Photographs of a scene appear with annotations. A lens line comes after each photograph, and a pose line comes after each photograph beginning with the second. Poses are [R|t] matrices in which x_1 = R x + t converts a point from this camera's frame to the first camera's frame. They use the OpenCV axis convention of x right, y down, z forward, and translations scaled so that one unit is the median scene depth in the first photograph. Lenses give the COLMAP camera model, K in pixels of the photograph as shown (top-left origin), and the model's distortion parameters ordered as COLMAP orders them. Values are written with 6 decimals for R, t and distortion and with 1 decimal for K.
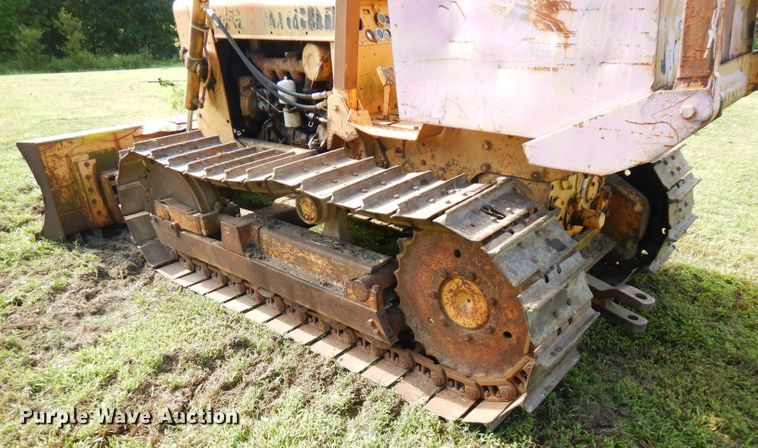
lens RADIAL K [[550.0, 0, 380.1], [0, 550.0, 289.5], [0, 0, 1]] dist [0.016610, 0.002267]
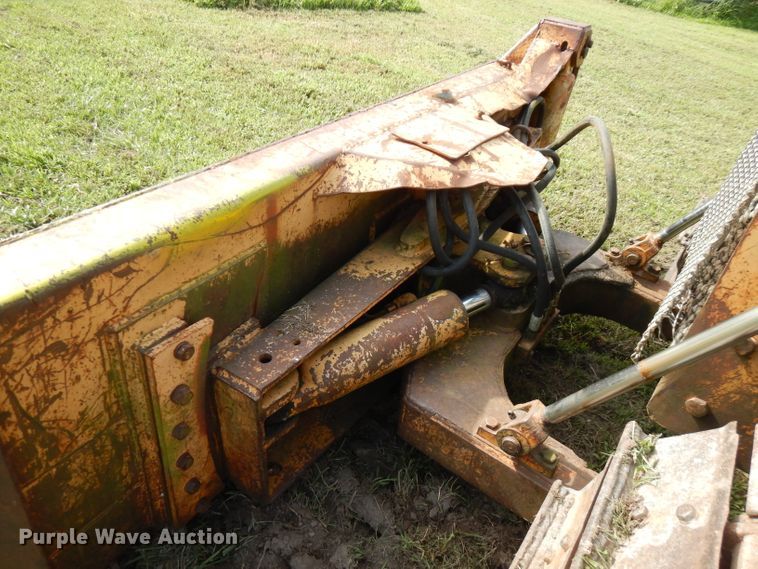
lens RADIAL K [[545.5, 0, 382.4], [0, 545.5, 288.5], [0, 0, 1]] dist [0.025872, -0.003225]
pose [[0.977430, 0.081387, 0.194955, -0.717523], [-0.114381, 0.979729, 0.164460, -0.435905], [-0.177618, -0.183047, 0.966926, 1.108590]]
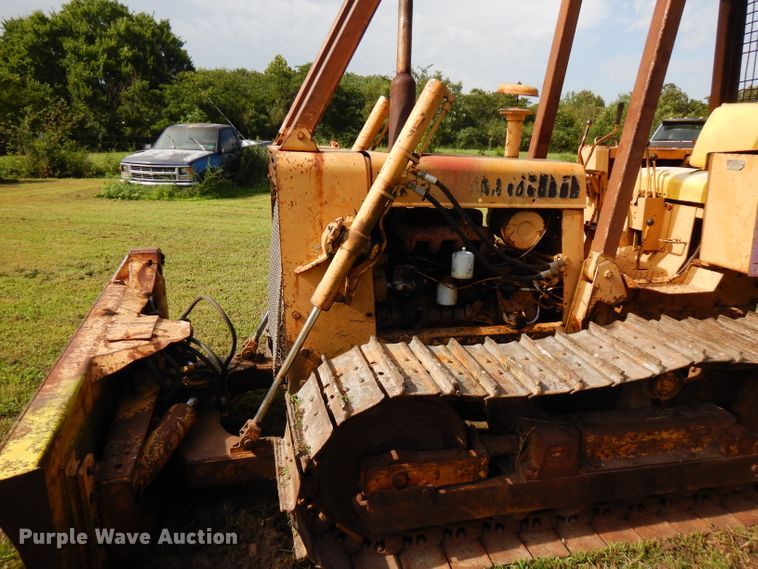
lens RADIAL K [[545.5, 0, 382.4], [0, 545.5, 288.5], [0, 0, 1]] dist [0.025872, -0.003225]
pose [[0.573732, -0.170298, 0.801143, -1.057657], [0.322583, 0.946069, -0.029910, -0.402509], [-0.752843, 0.275595, 0.597725, 0.730748]]
